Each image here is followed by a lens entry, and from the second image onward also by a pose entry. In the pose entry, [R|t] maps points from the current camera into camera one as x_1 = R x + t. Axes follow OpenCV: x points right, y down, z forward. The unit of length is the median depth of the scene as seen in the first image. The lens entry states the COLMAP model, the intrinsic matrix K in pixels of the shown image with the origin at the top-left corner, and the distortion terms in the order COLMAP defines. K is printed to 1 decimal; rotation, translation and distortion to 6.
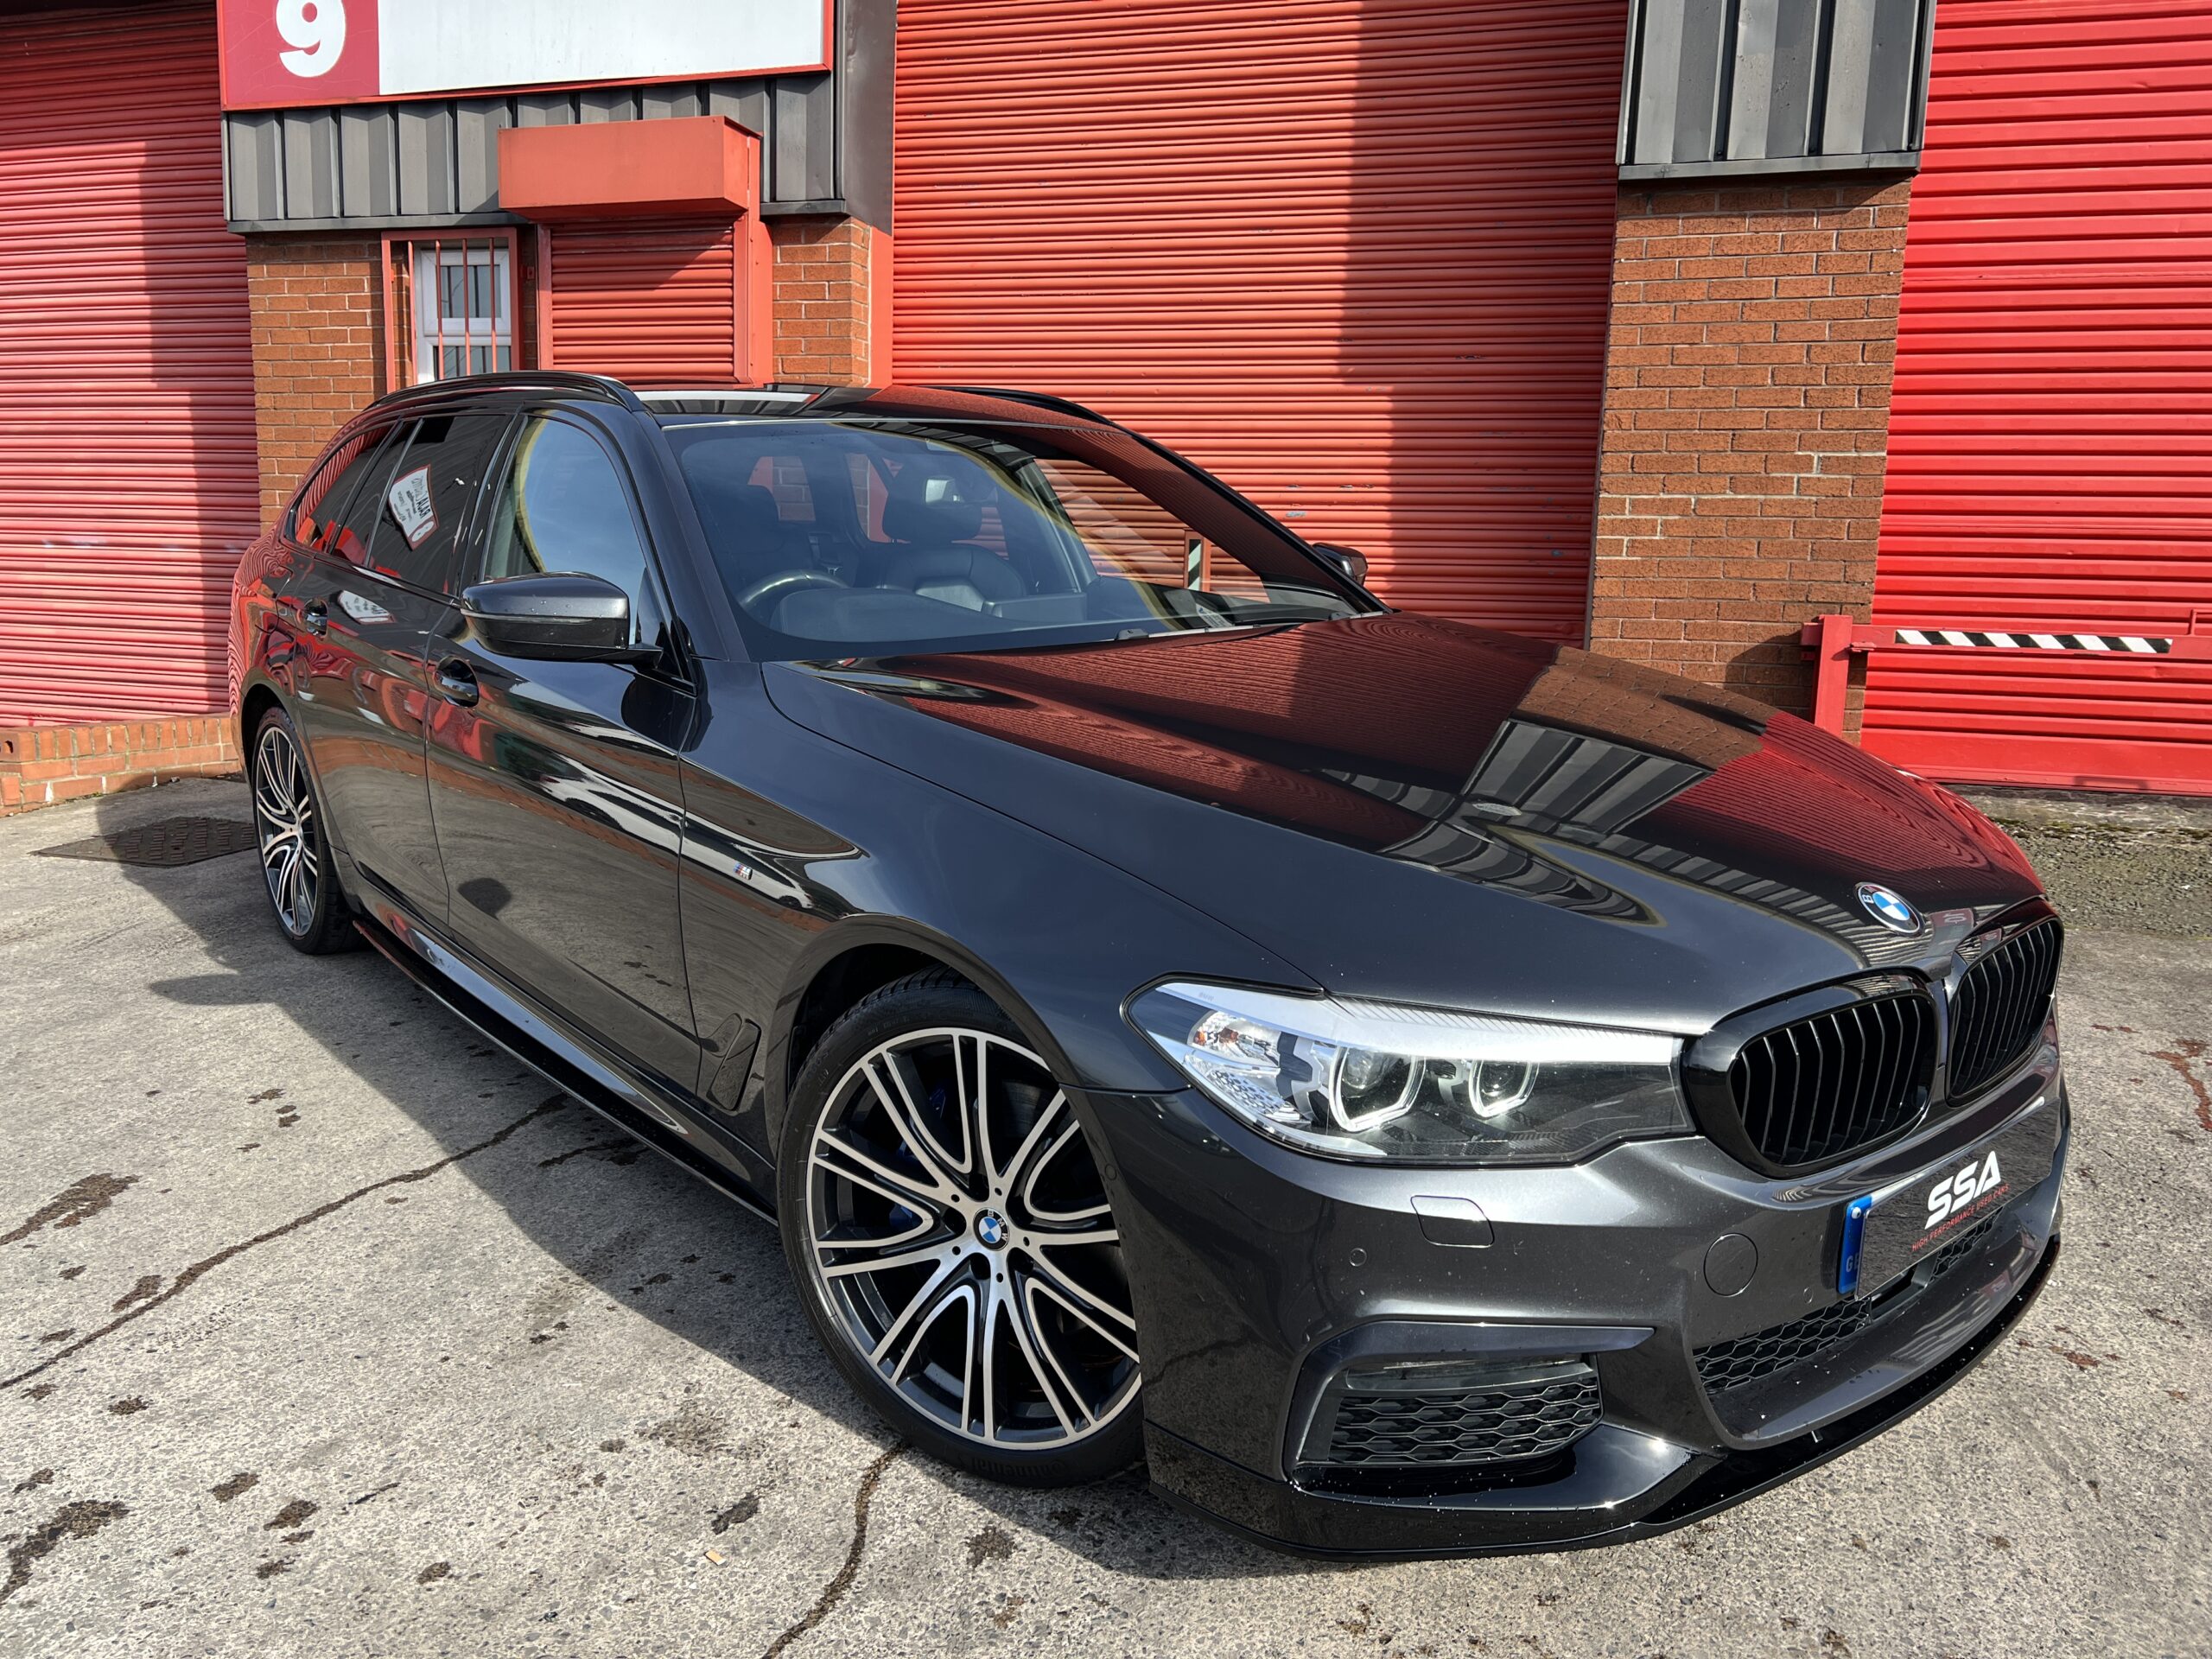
lens RADIAL K [[1671.1, 0, 1091.2], [0, 1671.1, 834.8], [0, 0, 1]] dist [0.039171, -0.046886]
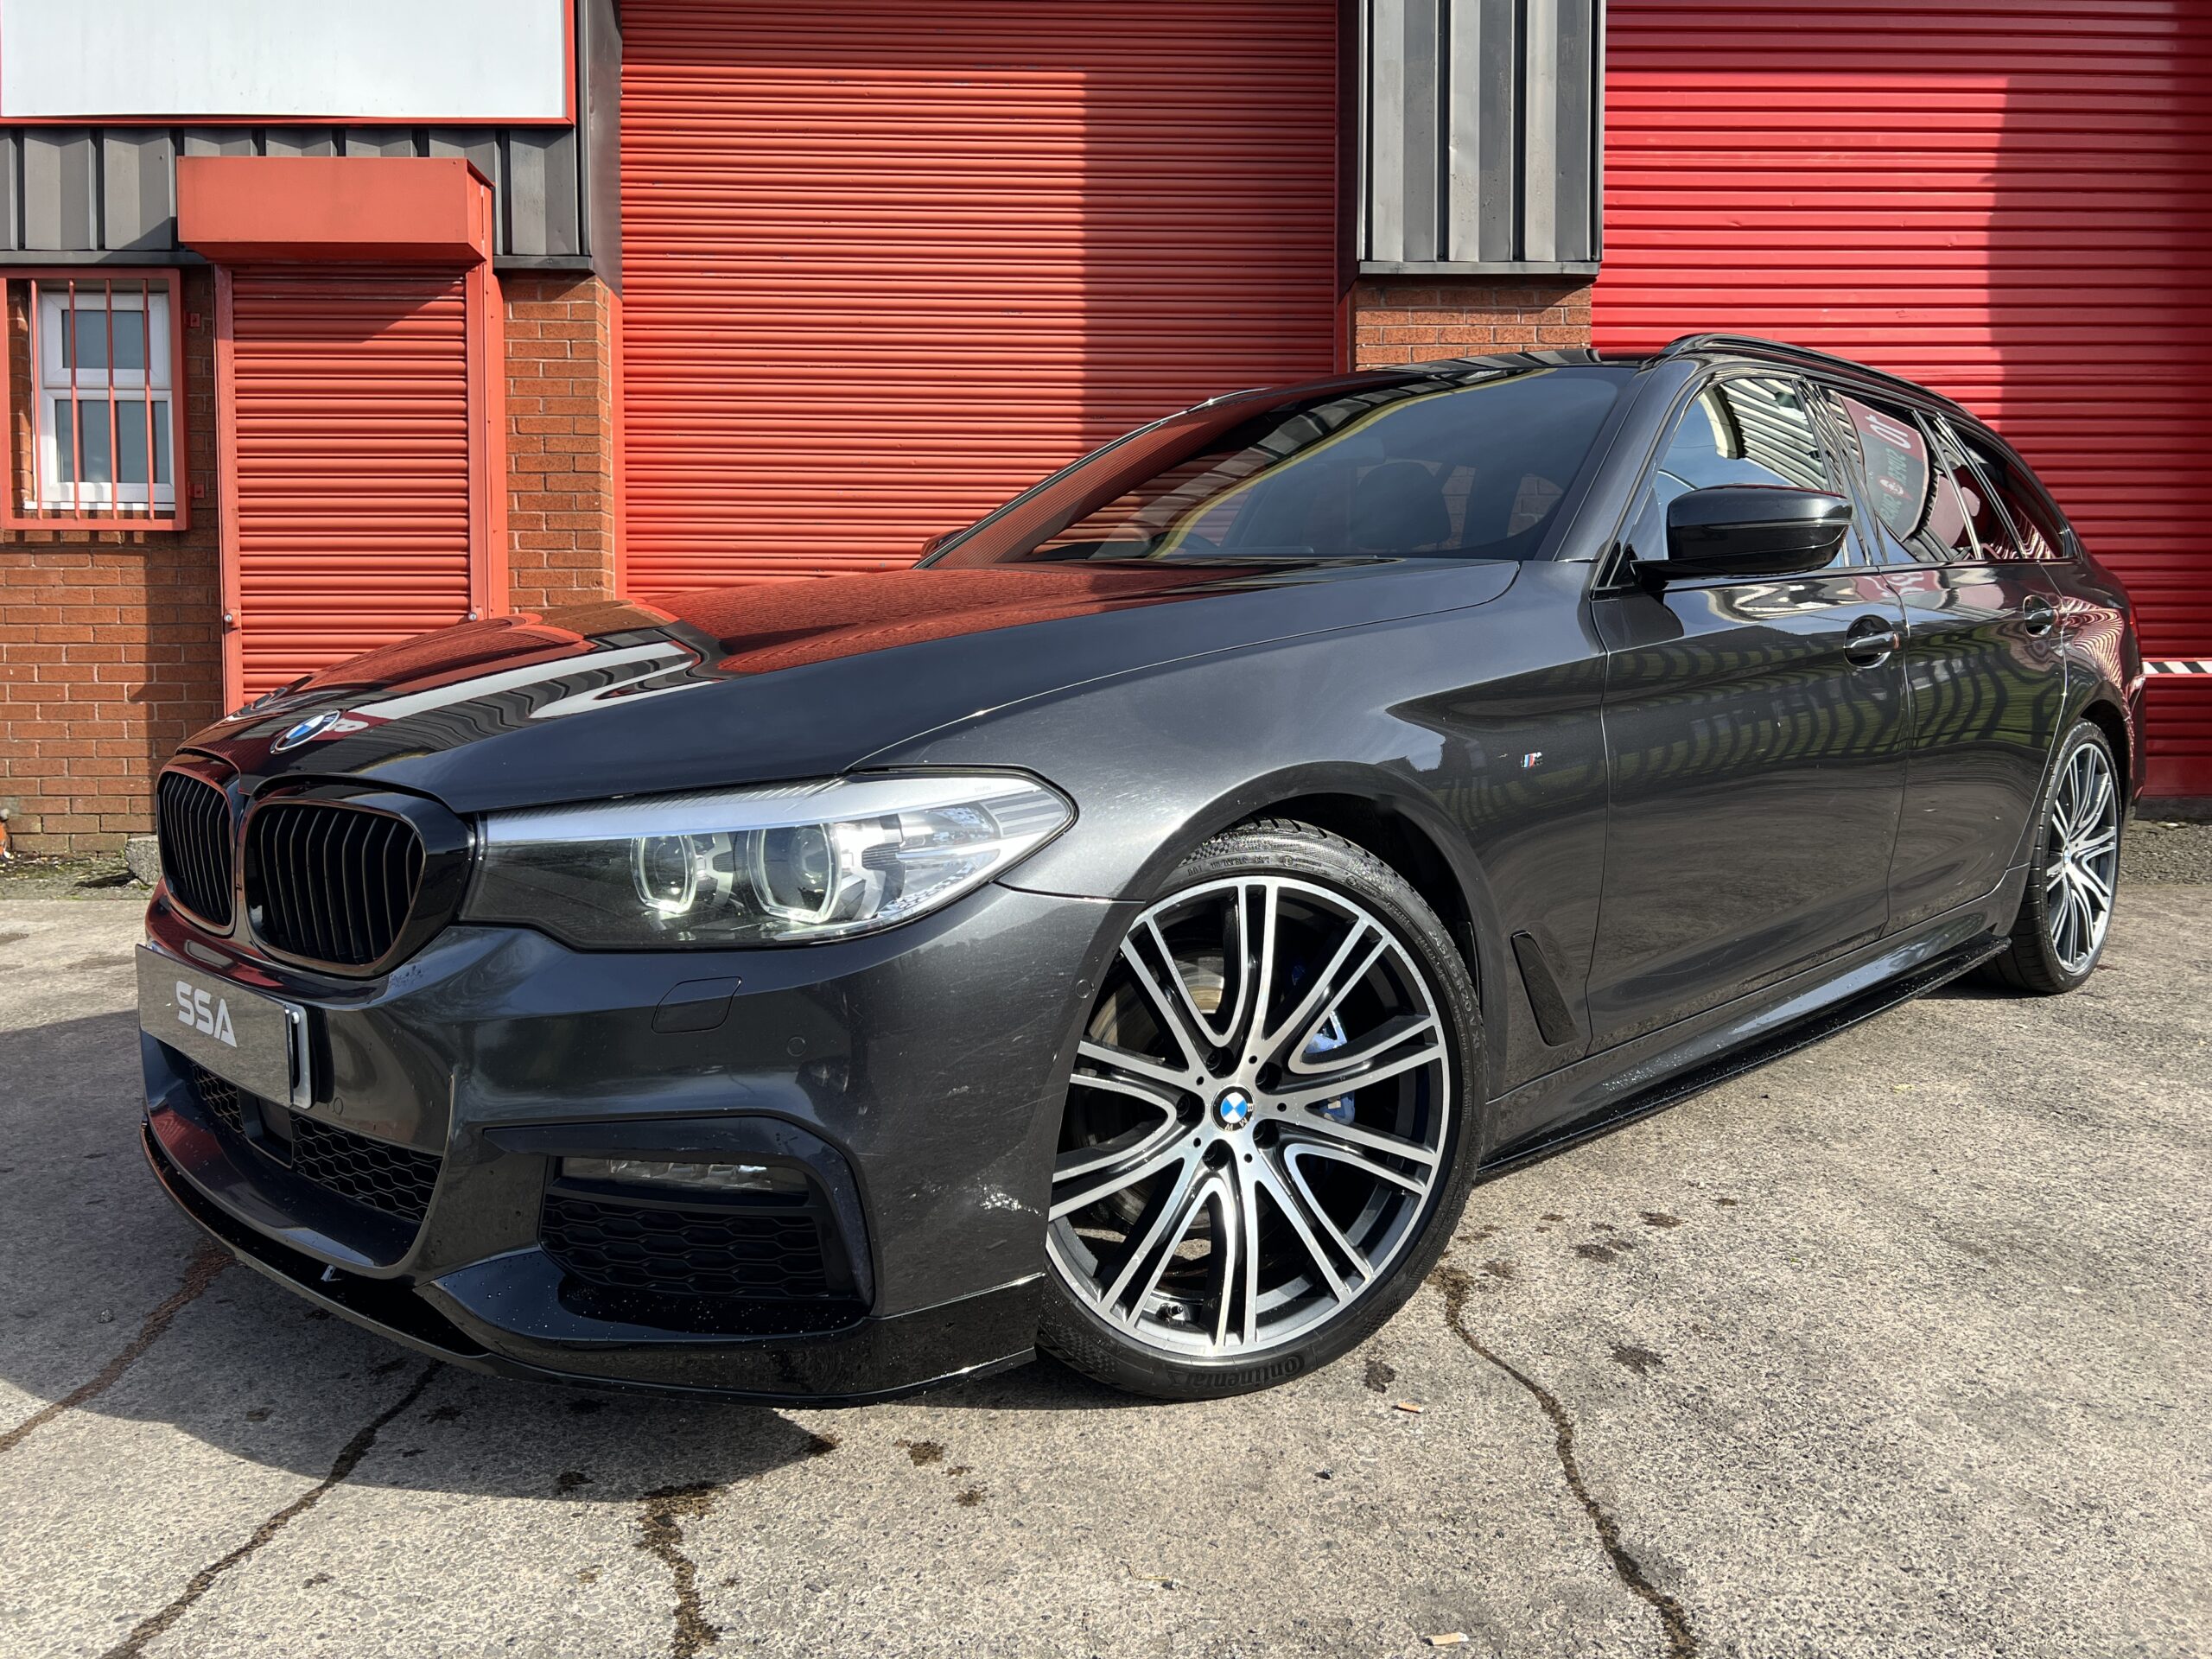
lens RADIAL K [[1671.1, 0, 1112.8], [0, 1671.1, 817.3], [0, 0, 1]] dist [0.039171, -0.046886]
pose [[0.941982, -0.046585, 0.332414, -0.233599], [0.081154, 0.992550, -0.090875, 0.059359], [-0.325704, 0.112579, 0.938745, 0.045039]]
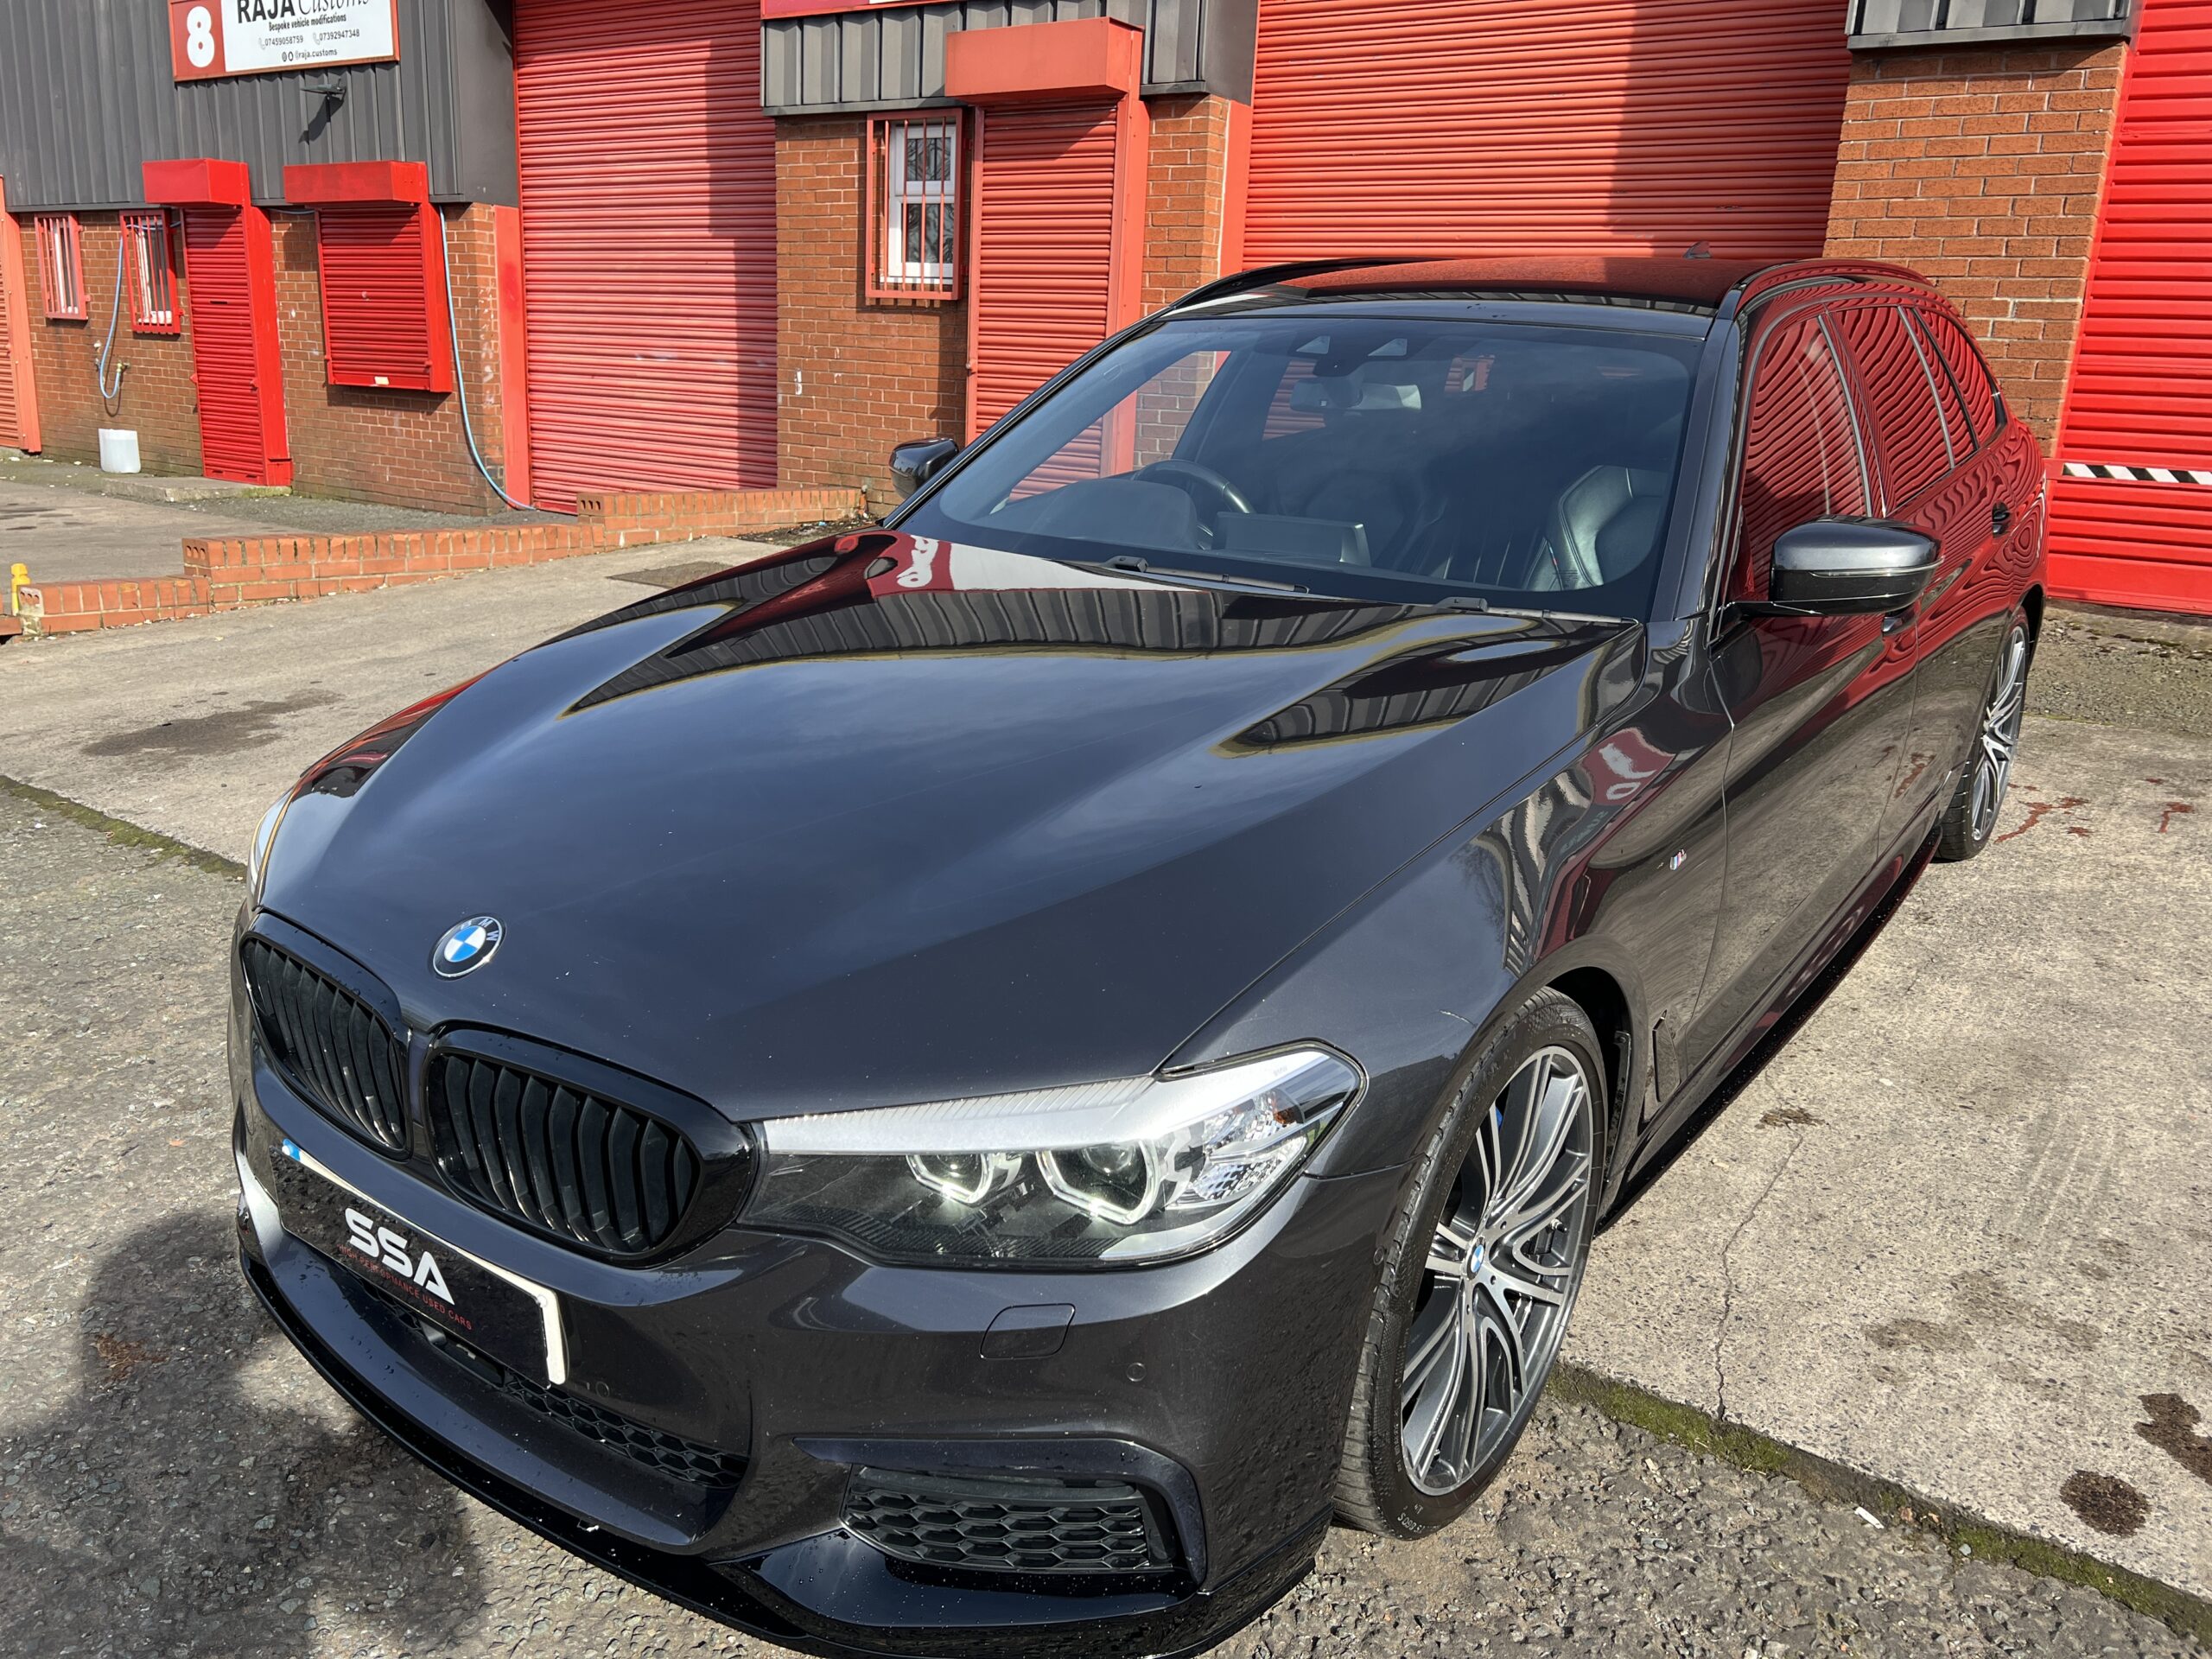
lens RADIAL K [[1671.1, 0, 1092.4], [0, 1671.1, 824.2], [0, 0, 1]] dist [0.039171, -0.046886]
pose [[0.951541, 0.094466, -0.292654, 0.215278], [-0.064157, 0.991690, 0.111509, 0.032102], [0.300756, -0.087330, 0.949694, -0.271799]]
